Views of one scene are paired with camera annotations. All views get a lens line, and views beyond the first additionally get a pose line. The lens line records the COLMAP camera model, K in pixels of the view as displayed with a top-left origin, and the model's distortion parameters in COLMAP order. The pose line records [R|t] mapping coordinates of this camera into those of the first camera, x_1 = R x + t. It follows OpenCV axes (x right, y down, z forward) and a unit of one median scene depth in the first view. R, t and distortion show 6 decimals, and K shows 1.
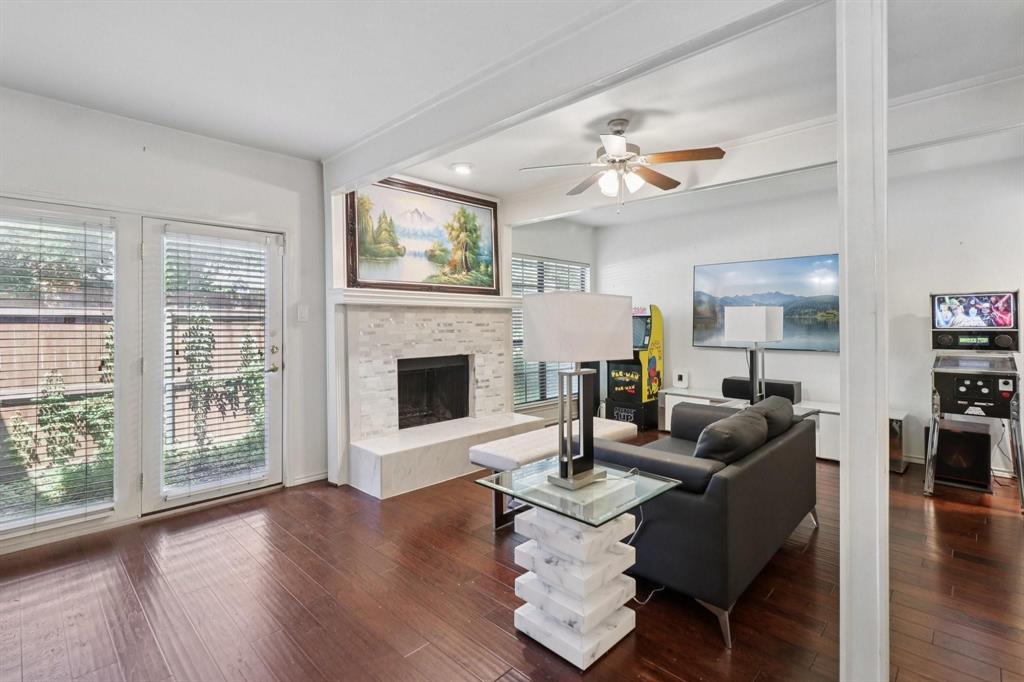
lens RADIAL K [[480.0, 0, 513.5], [0, 480.0, 321.8], [0, 0, 1]] dist [0.002285, 0.000971]
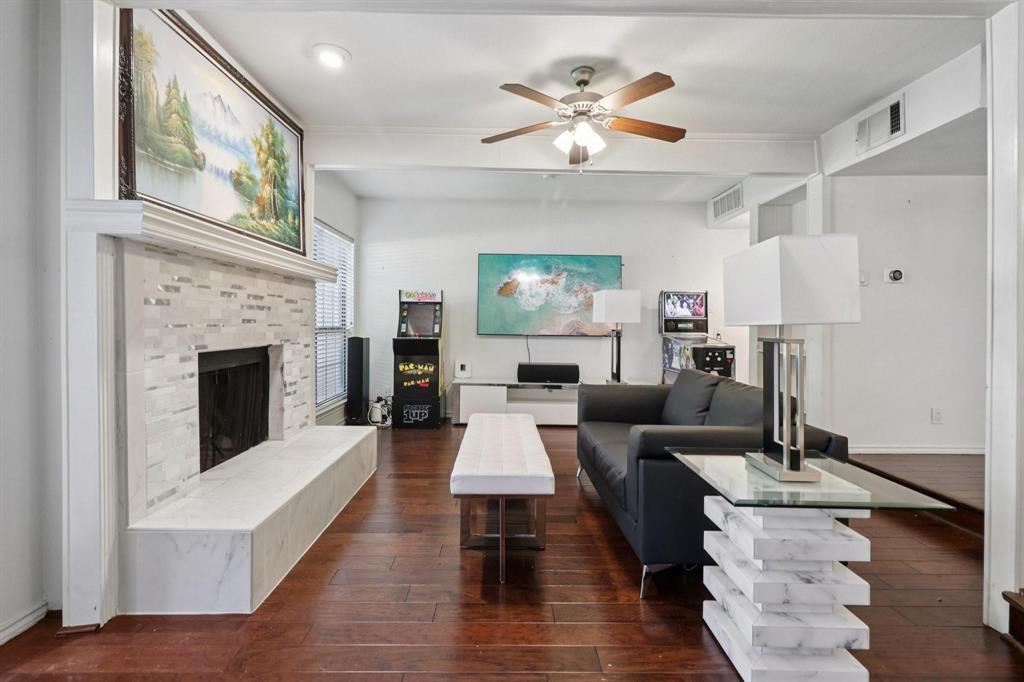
lens RADIAL K [[473.8, 0, 502.9], [0, 473.8, 322.5], [0, 0, 1]] dist [0.001627, 0.000453]
pose [[0.713379, 0.013163, 0.700655, -0.365747], [-0.013478, 0.999896, -0.005063, 0.039956], [-0.700649, -0.005832, 0.713483, 0.354602]]
